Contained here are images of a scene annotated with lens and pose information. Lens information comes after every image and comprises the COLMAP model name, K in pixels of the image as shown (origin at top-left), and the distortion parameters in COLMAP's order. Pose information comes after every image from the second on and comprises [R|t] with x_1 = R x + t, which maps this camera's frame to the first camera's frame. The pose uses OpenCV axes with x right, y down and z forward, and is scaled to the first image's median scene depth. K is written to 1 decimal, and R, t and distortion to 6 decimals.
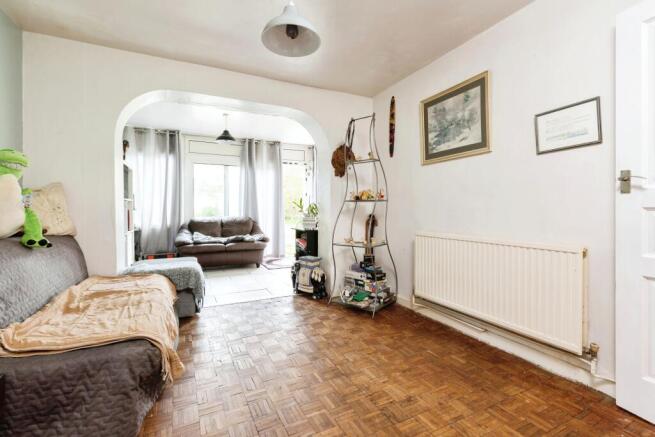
lens RADIAL K [[295.8, 0, 326.1], [0, 295.8, 216.0], [0, 0, 1]] dist [-0.001055, -0.000159]
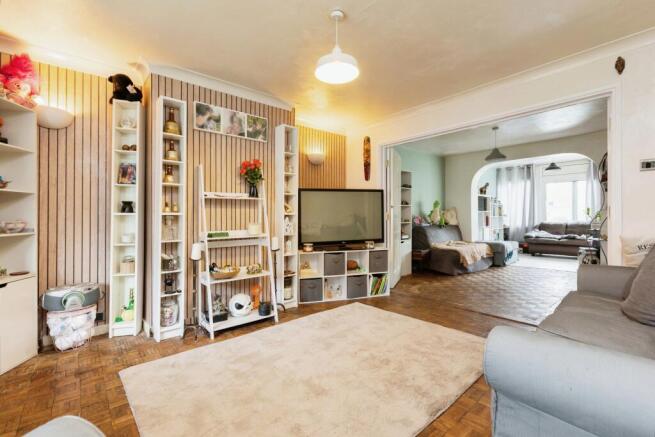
lens RADIAL K [[295.8, 0, 326.1], [0, 295.8, 216.0], [0, 0, 1]] dist [-0.001055, -0.000159]
pose [[0.278533, -0.003379, -0.960421, 0.743680], [-0.009355, 0.999937, -0.006231, -0.000194], [0.960381, 0.010720, 0.278483, -0.492784]]
